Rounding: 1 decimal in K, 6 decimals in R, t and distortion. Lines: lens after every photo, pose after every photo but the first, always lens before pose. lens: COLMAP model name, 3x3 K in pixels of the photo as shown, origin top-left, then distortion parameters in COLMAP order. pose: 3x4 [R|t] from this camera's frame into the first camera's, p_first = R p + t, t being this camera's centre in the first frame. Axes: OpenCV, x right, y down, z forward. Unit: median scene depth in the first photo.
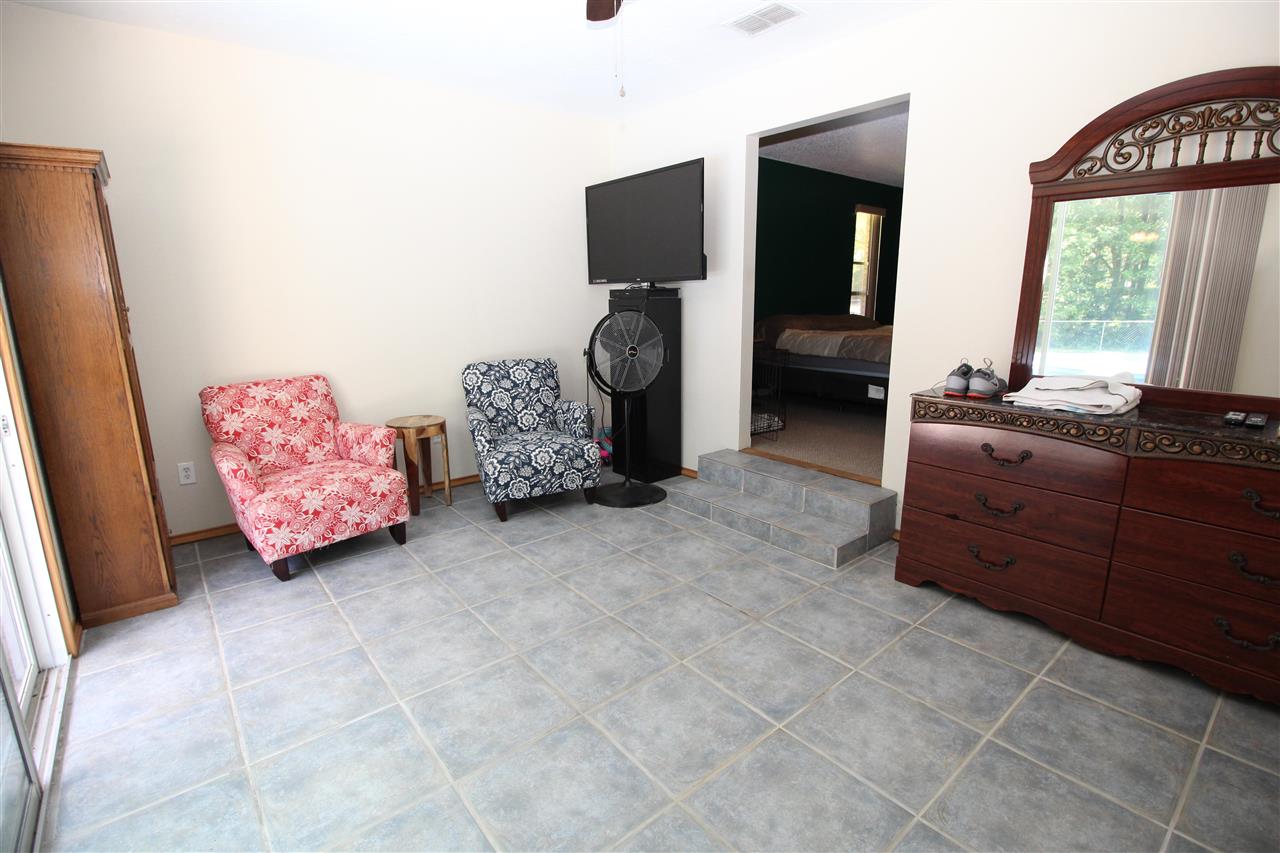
lens RADIAL K [[594.8, 0, 631.5], [0, 594.8, 422.3], [0, 0, 1]] dist [0.003595, -0.015426]
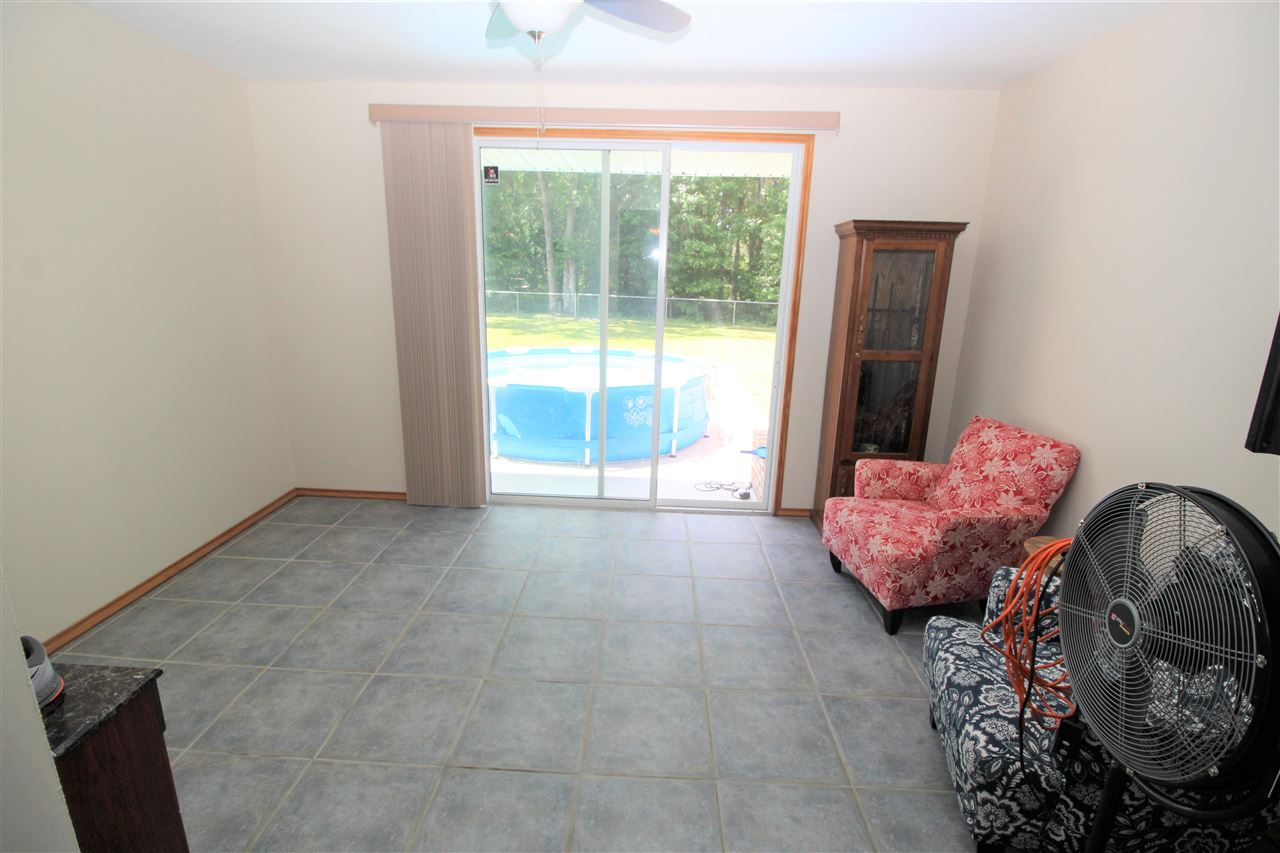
lens RADIAL K [[594.8, 0, 631.5], [0, 594.8, 422.3], [0, 0, 1]] dist [0.003595, -0.015426]
pose [[-0.663348, 0.172082, -0.728256, 0.411518], [-0.173358, 0.911385, 0.373261, -0.314125], [0.727954, 0.373851, -0.574734, 1.106343]]
